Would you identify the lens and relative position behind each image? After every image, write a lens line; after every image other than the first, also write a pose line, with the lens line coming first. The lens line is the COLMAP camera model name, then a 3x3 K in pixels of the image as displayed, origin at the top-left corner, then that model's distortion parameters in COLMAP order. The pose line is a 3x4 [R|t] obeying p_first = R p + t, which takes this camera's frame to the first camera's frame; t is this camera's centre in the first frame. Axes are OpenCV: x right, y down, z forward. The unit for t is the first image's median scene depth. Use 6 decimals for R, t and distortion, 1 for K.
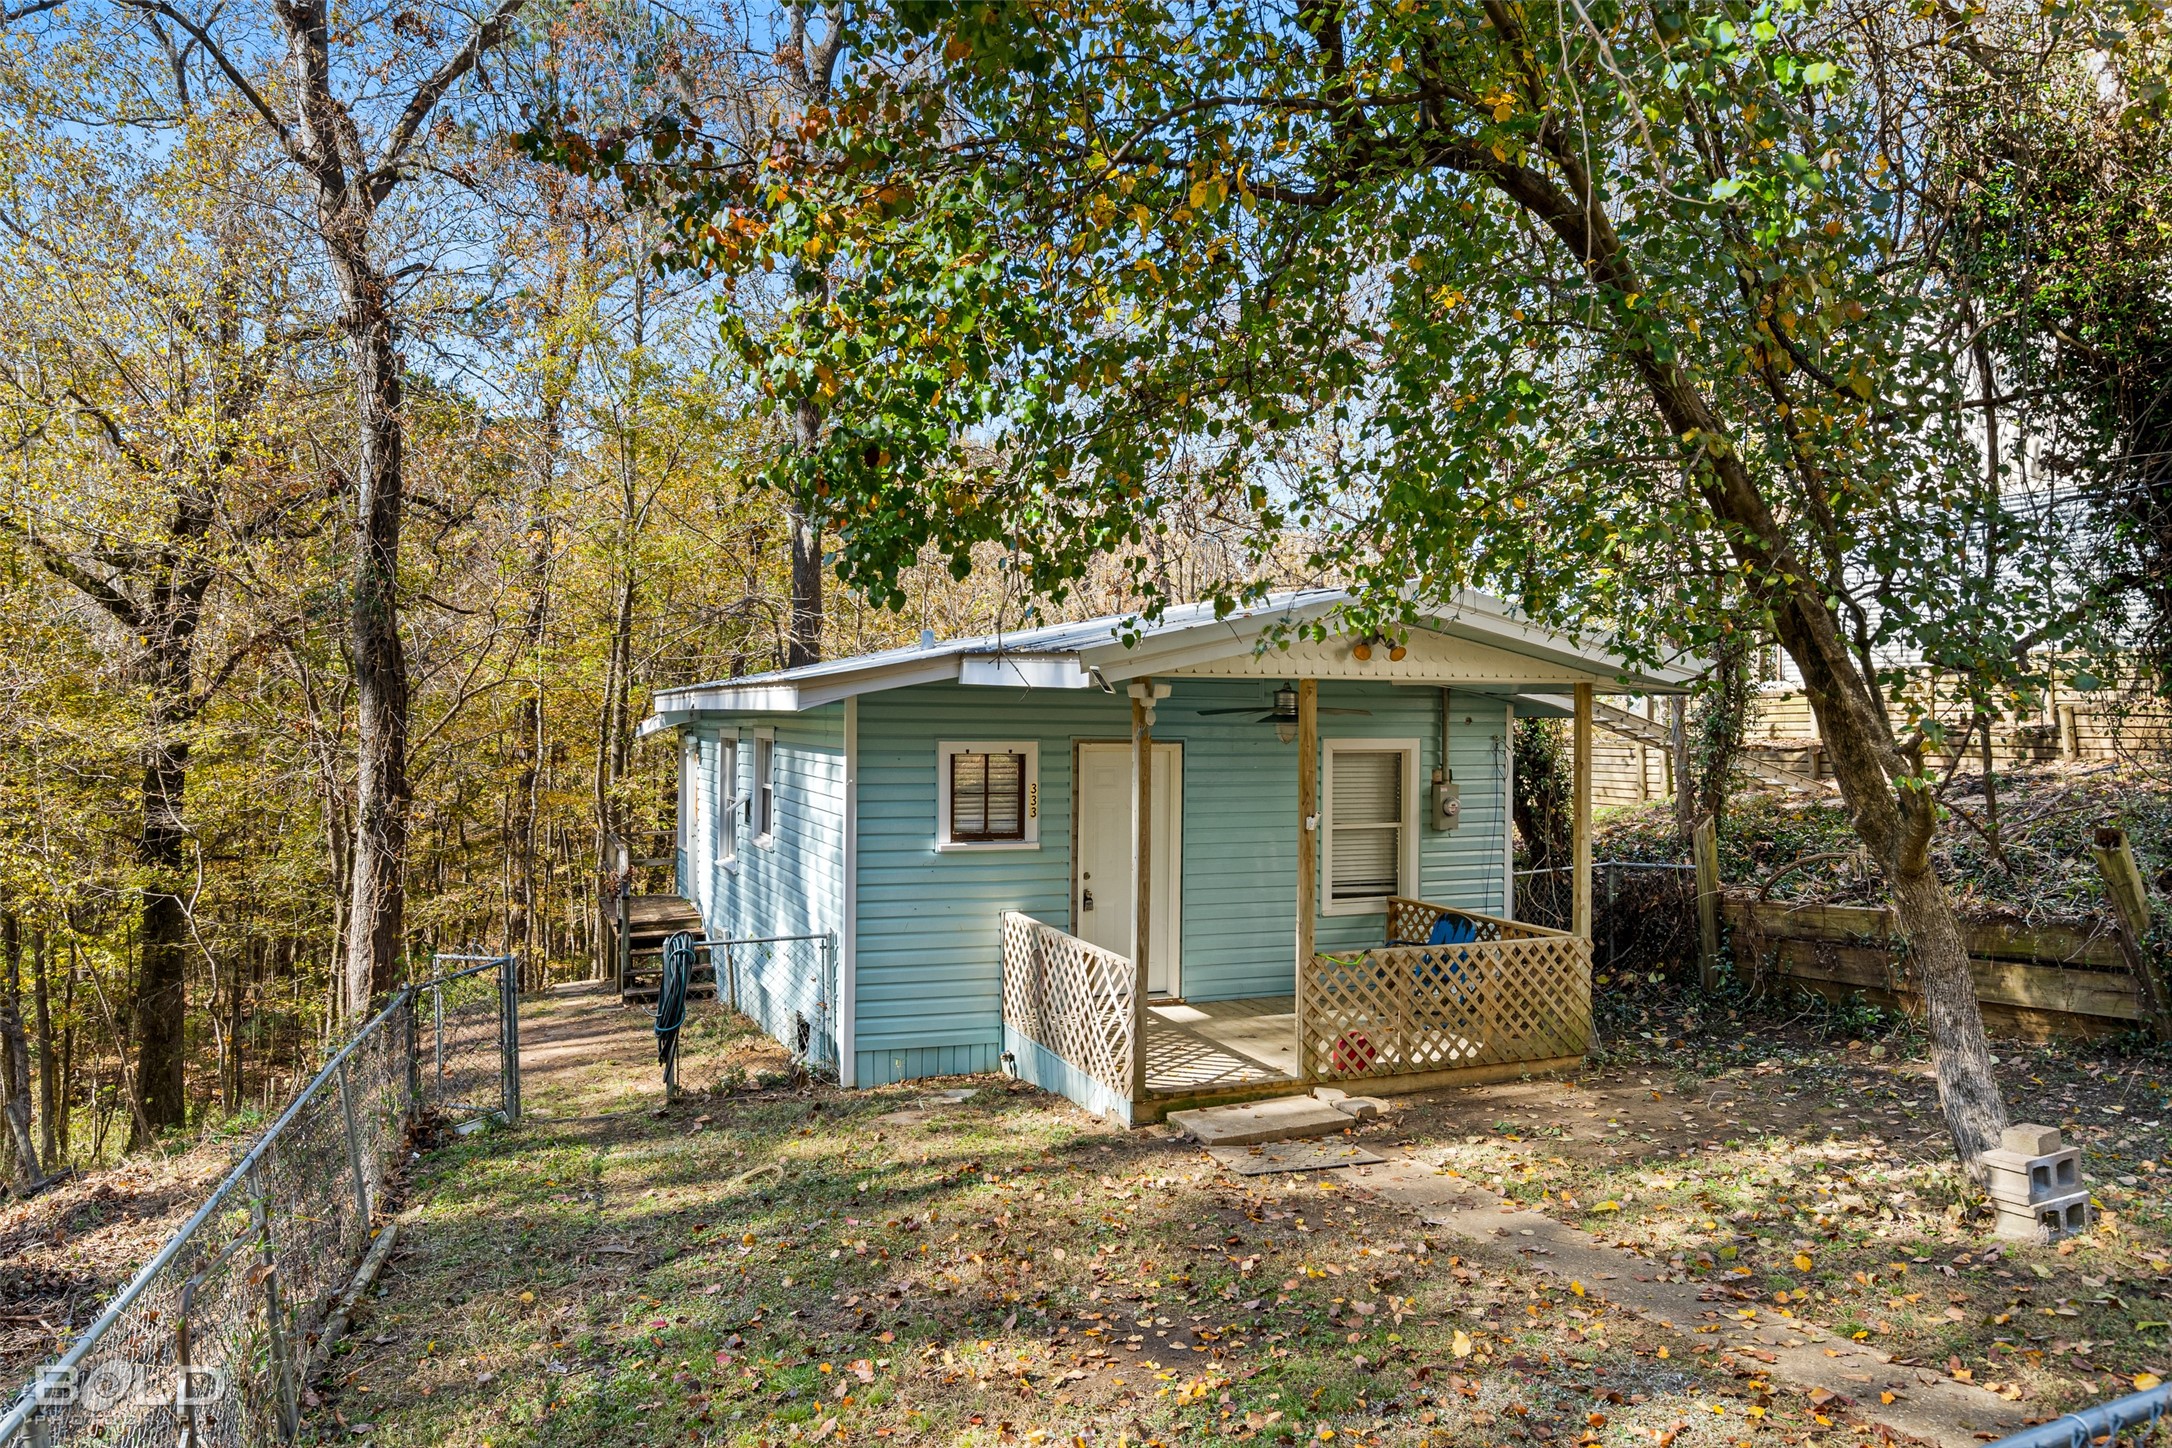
lens RADIAL K [[1460.3, 0, 1086.0], [0, 1460.3, 724.0], [0, 0, 1]] dist [0.001959, 0.002424]
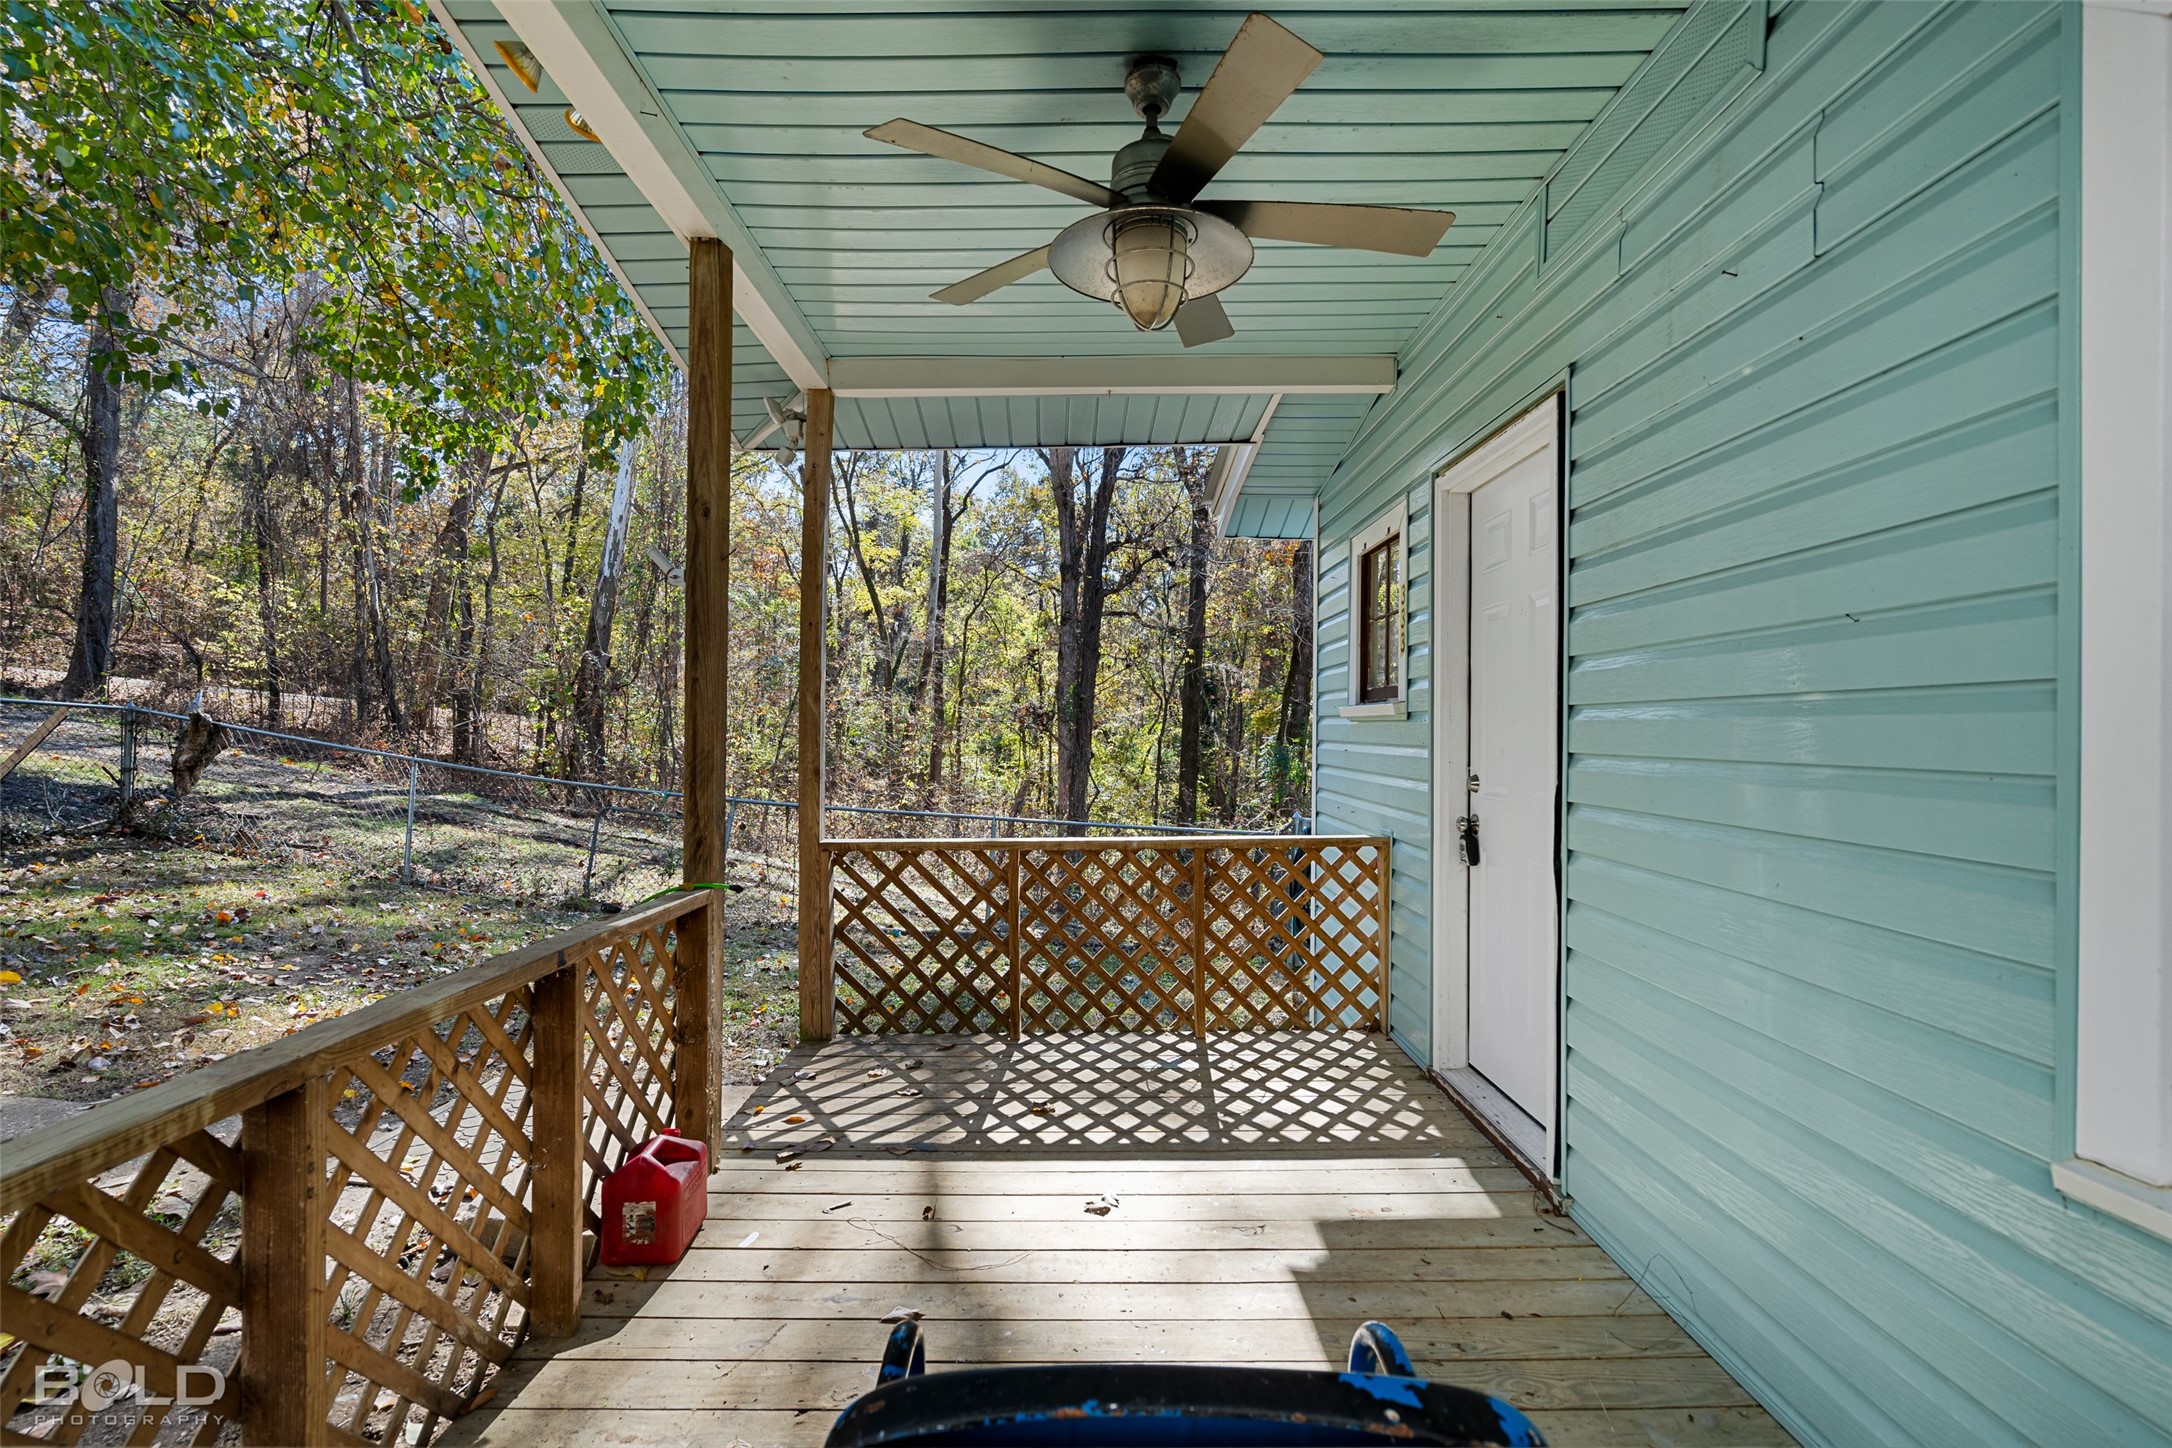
lens RADIAL K [[1008.0, 0, 1086.0], [0, 1008.0, 724.0], [0, 0, 1]] dist [0.000912, 0.000072]
pose [[-0.394988, -0.008802, -0.918644, 0.323362], [-0.005932, 0.999958, -0.007030, 0.092975], [0.918667, 0.002673, -0.395023, 1.041859]]
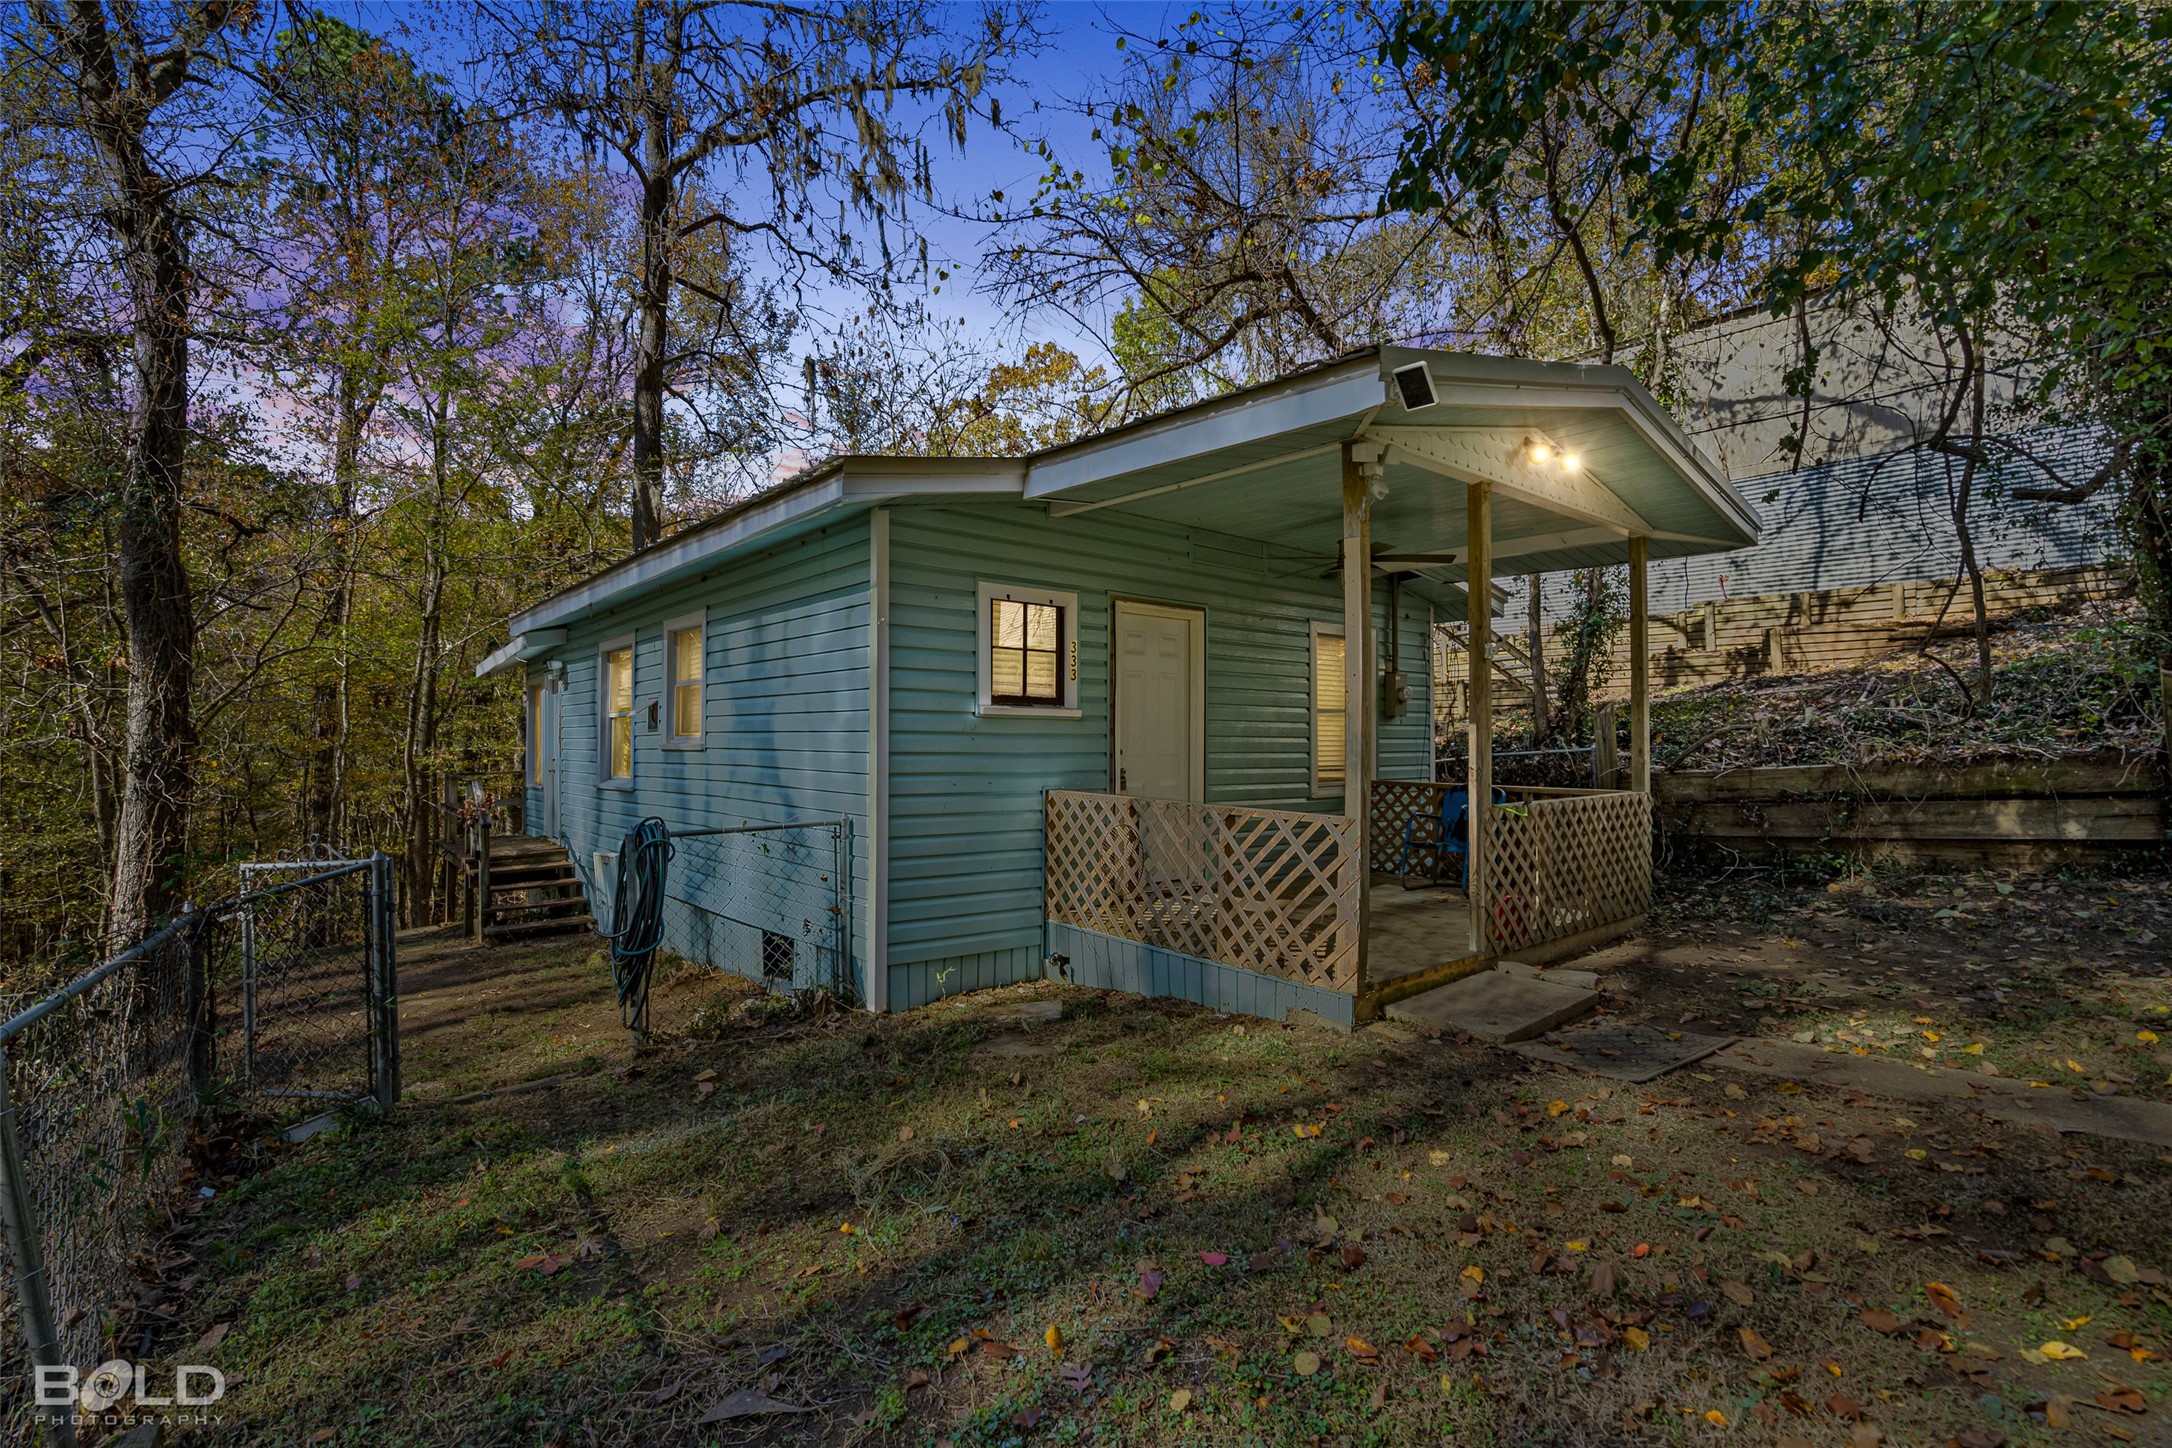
lens RADIAL K [[984.0, 0, 1086.0], [0, 984.0, 724.0], [0, 0, 1]] dist [-0.001284, -0.000579]
pose [[0.954508, -0.002429, 0.298174, -0.204956], [0.008027, 0.999814, -0.017550, 0.100364], [-0.298076, 0.019146, 0.954350, 0.442099]]
